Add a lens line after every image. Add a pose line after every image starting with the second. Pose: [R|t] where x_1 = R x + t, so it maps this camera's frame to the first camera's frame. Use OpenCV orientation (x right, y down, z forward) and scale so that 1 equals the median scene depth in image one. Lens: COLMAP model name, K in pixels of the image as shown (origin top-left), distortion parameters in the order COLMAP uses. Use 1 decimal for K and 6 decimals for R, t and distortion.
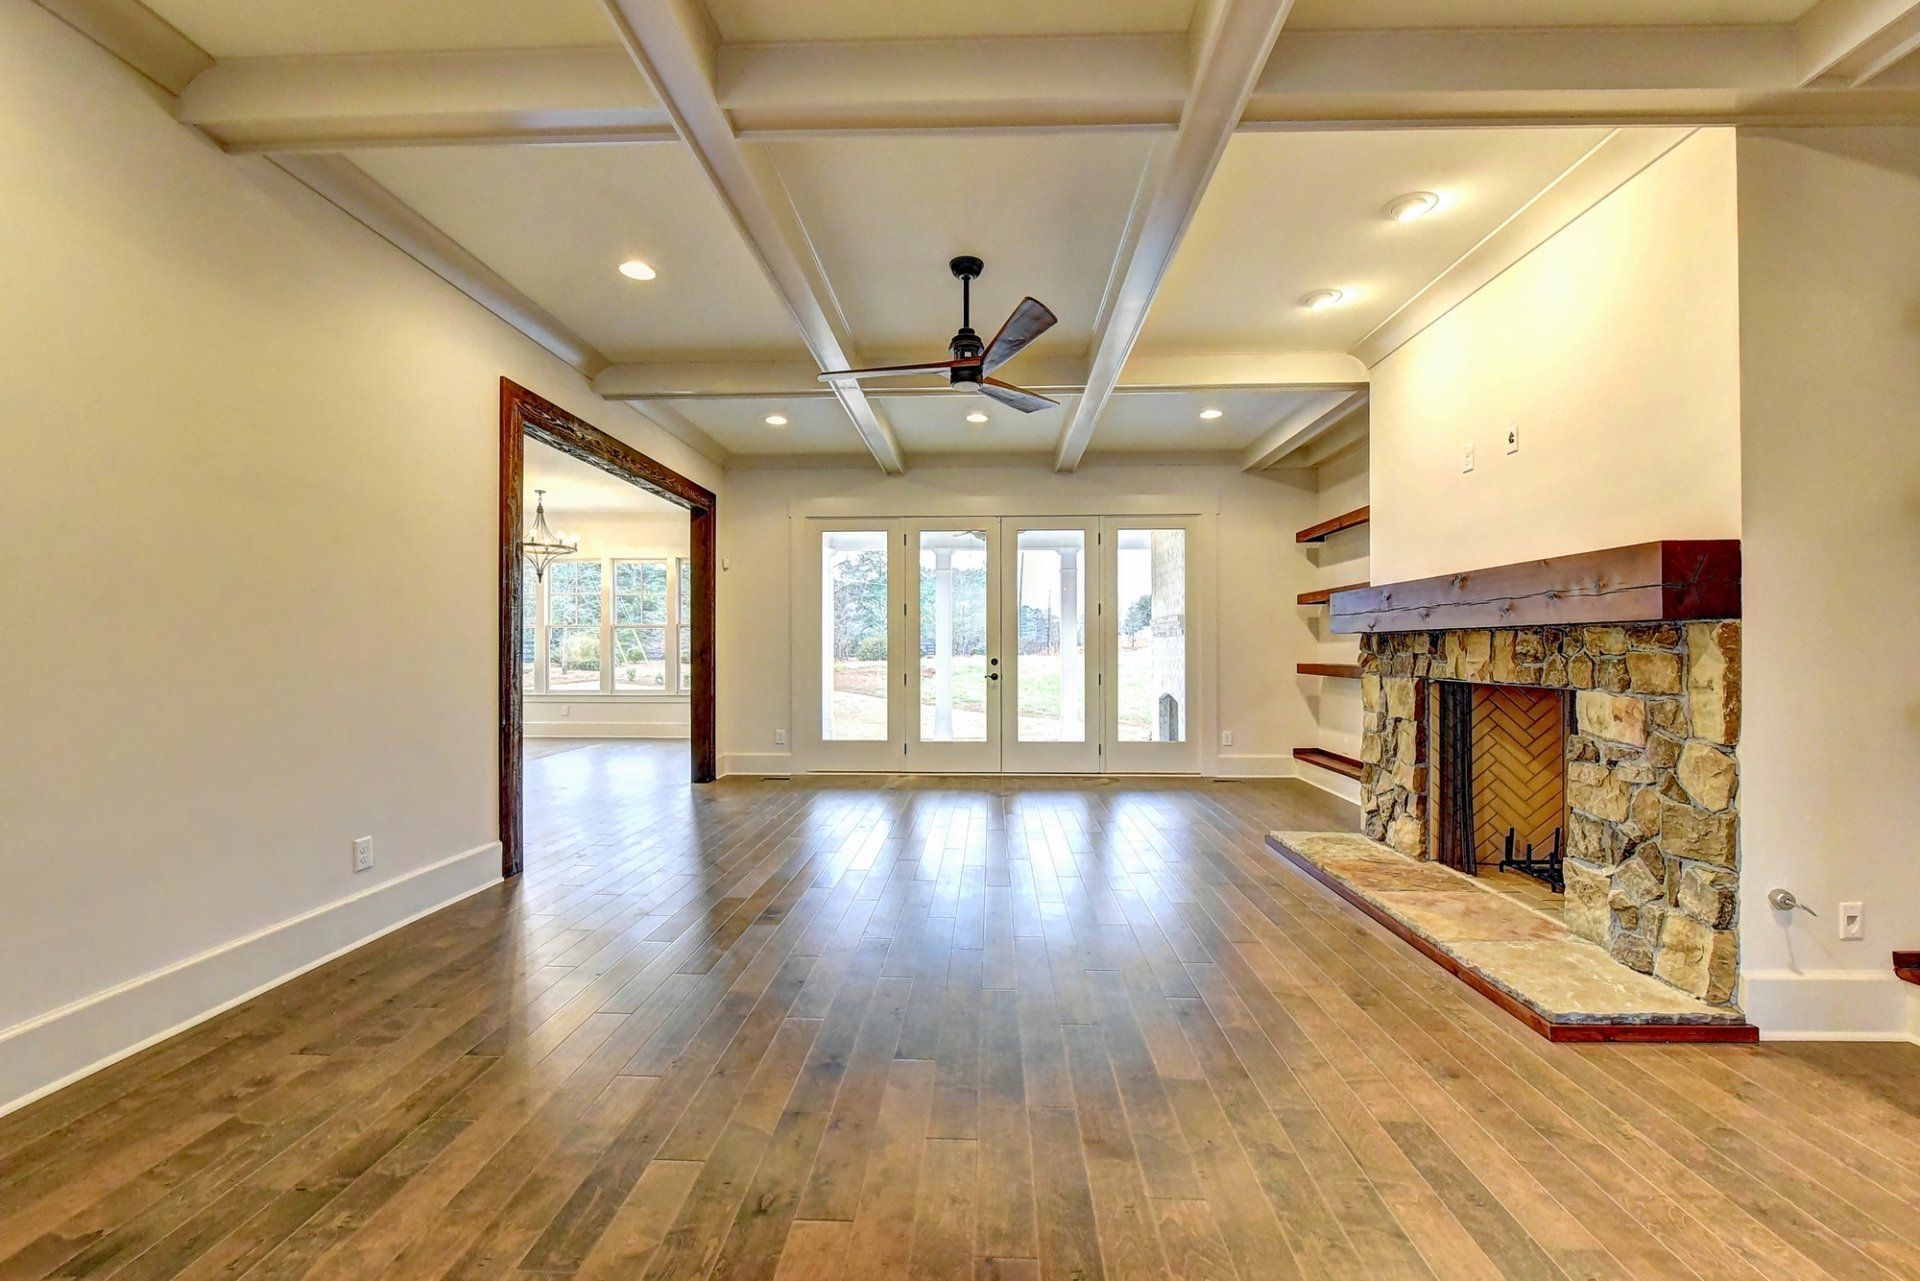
lens RADIAL K [[774.7, 0, 964.0], [0, 774.7, 648.6], [0, 0, 1]] dist [-0.006541, -0.000186]
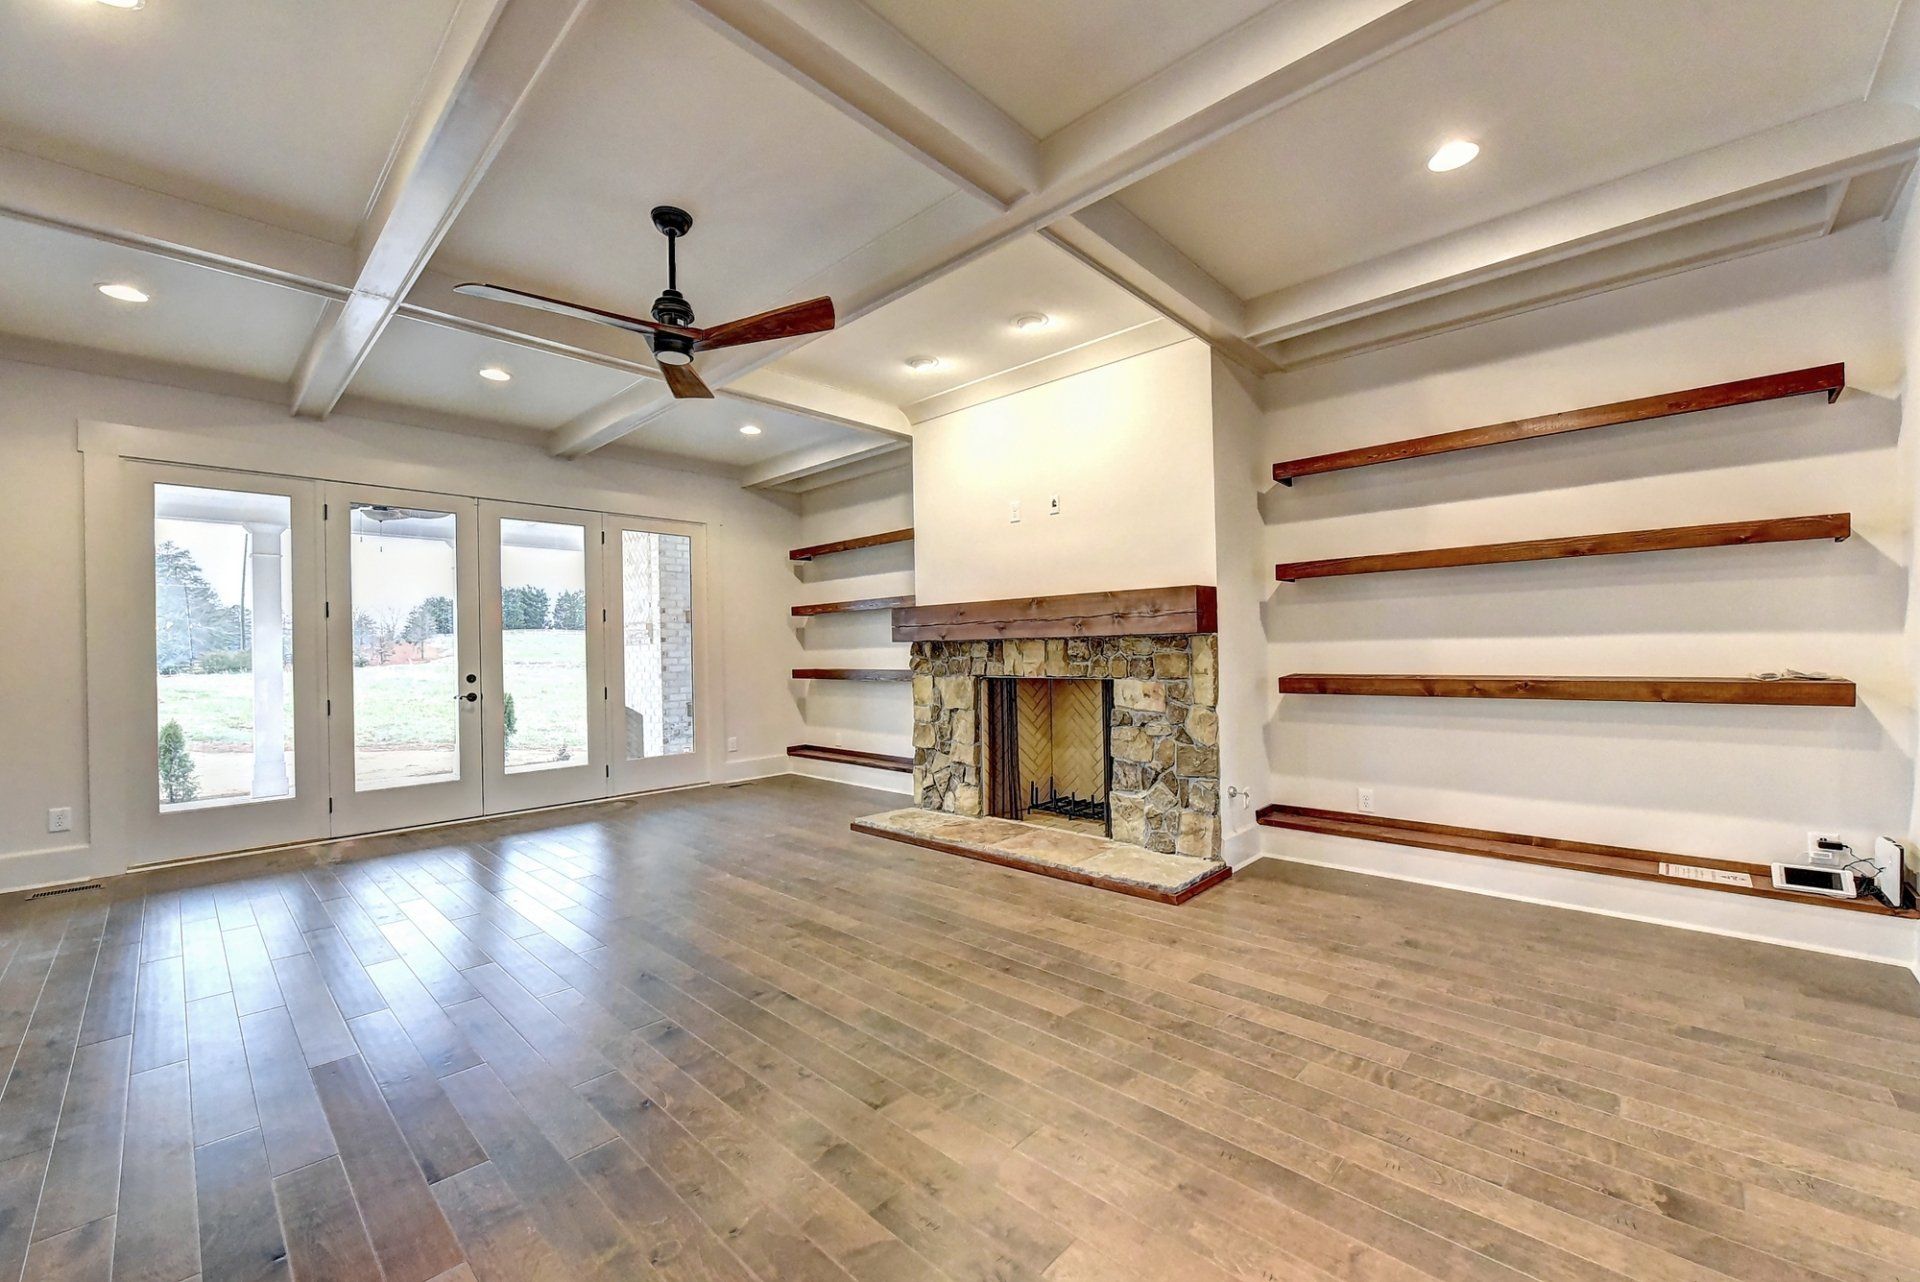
lens RADIAL K [[757.7, 0, 962.0], [0, 757.7, 647.9], [0, 0, 1]] dist [-0.005331, -0.000080]
pose [[0.659577, -0.008605, 0.751588, -0.424405], [0.017594, 0.999837, -0.003993, -0.005374], [-0.751431, 0.015858, 0.659621, 0.203001]]
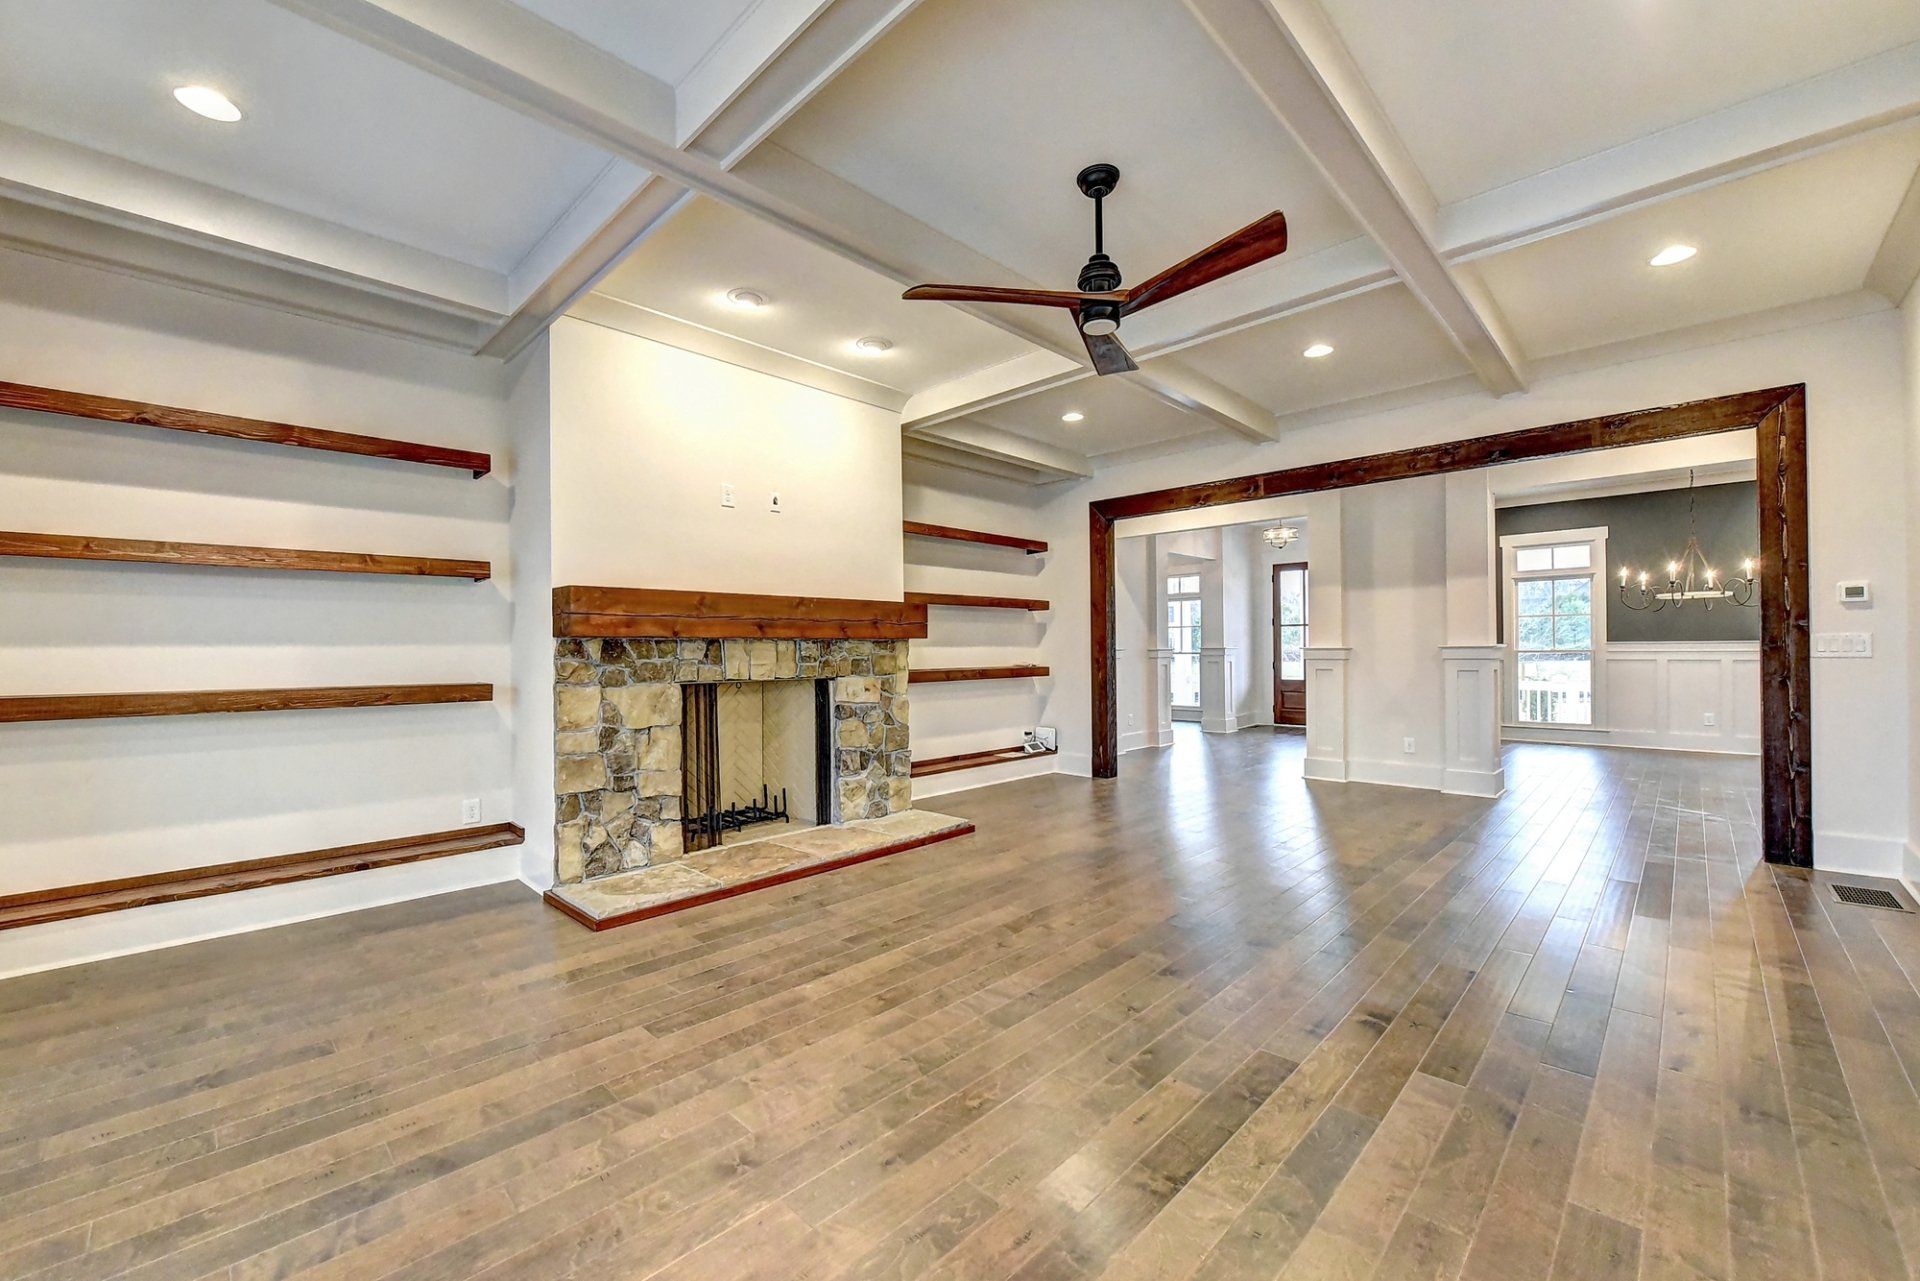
lens RADIAL K [[757.7, 0, 962.0], [0, 757.7, 647.4], [0, 0, 1]] dist [-0.005331, -0.000080]
pose [[-0.744223, 0.009586, 0.667862, -0.416651], [0.009485, 0.999948, -0.003783, -0.002163], [-0.667864, 0.003519, -0.744275, 1.688063]]
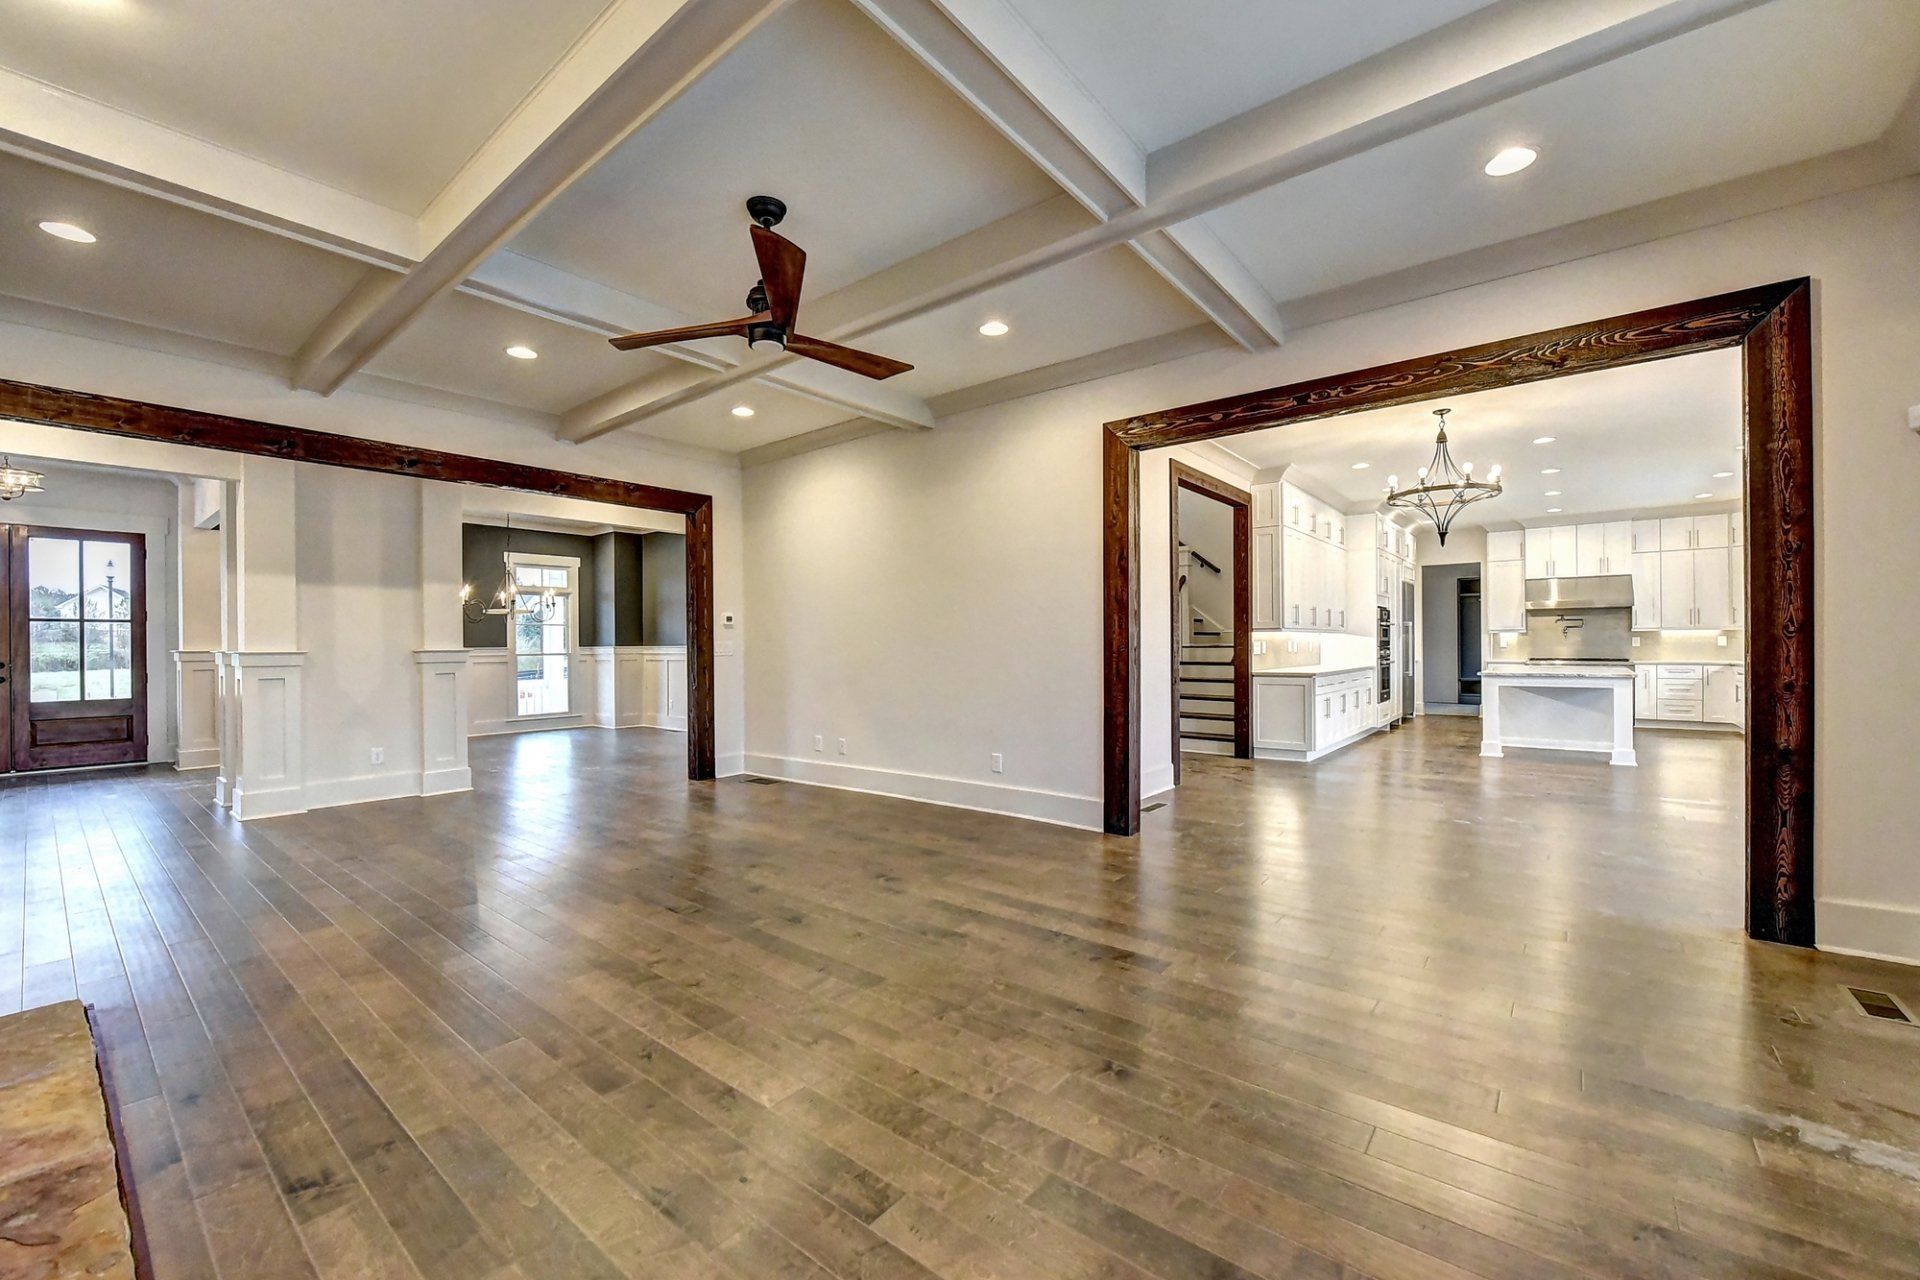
lens RADIAL K [[762.3, 0, 950.8], [0, 762.3, 643.1], [0, 0, 1]] dist [-0.004421, -0.000178]
pose [[-0.608827, 0.003682, -0.793294, 0.559609], [0.009422, 0.999952, -0.002590, -0.001020], [0.793247, -0.009051, -0.608833, 1.683597]]
